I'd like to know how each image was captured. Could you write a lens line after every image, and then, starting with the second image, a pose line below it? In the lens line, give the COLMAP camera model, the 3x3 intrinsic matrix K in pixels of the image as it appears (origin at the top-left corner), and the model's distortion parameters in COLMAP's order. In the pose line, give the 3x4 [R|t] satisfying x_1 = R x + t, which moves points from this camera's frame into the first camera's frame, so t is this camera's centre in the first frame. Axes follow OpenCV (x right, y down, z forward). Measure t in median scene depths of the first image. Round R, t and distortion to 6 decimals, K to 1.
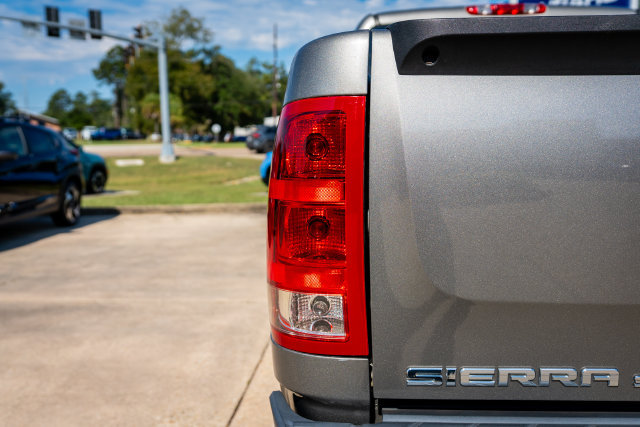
lens RADIAL K [[612.0, 0, 320.0], [0, 612.0, 213.5], [0, 0, 1]] dist [0.001178, -0.002451]
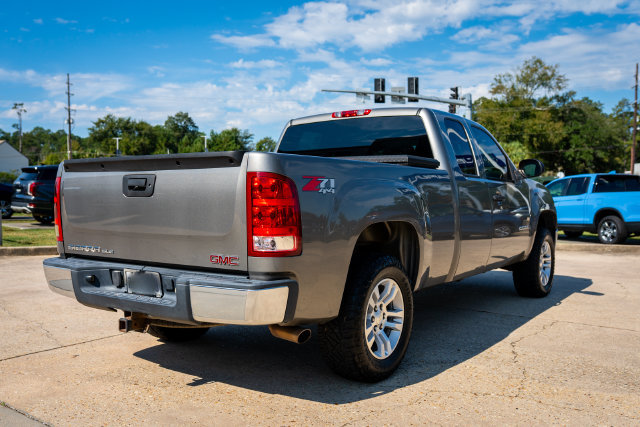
lens RADIAL K [[605.7, 0, 317.0], [0, 605.7, 211.9], [0, 0, 1]] dist [0.007187, -0.000091]
pose [[0.832153, 0.025787, -0.553946, 0.111438], [-0.068977, 0.995974, -0.057254, 0.004642], [0.550239, 0.085853, 0.830582, -0.042701]]
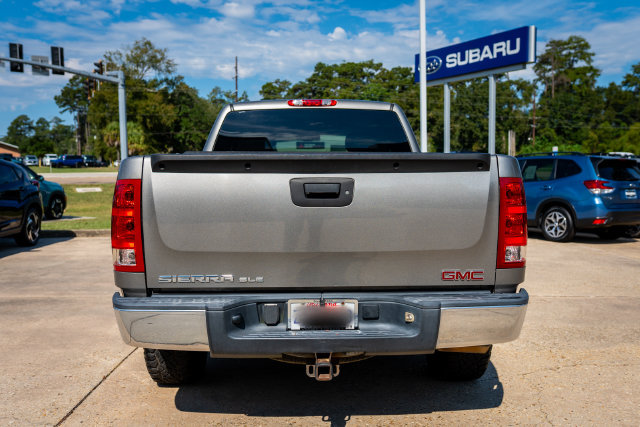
lens RADIAL K [[605.7, 0, 317.0], [0, 605.7, 211.9], [0, 0, 1]] dist [0.007187, -0.000091]
pose [[0.998478, 0.001988, 0.055113, 0.021576], [0.000571, 0.998924, -0.046367, 0.002750], [-0.055146, 0.046328, 0.997403, -0.054864]]
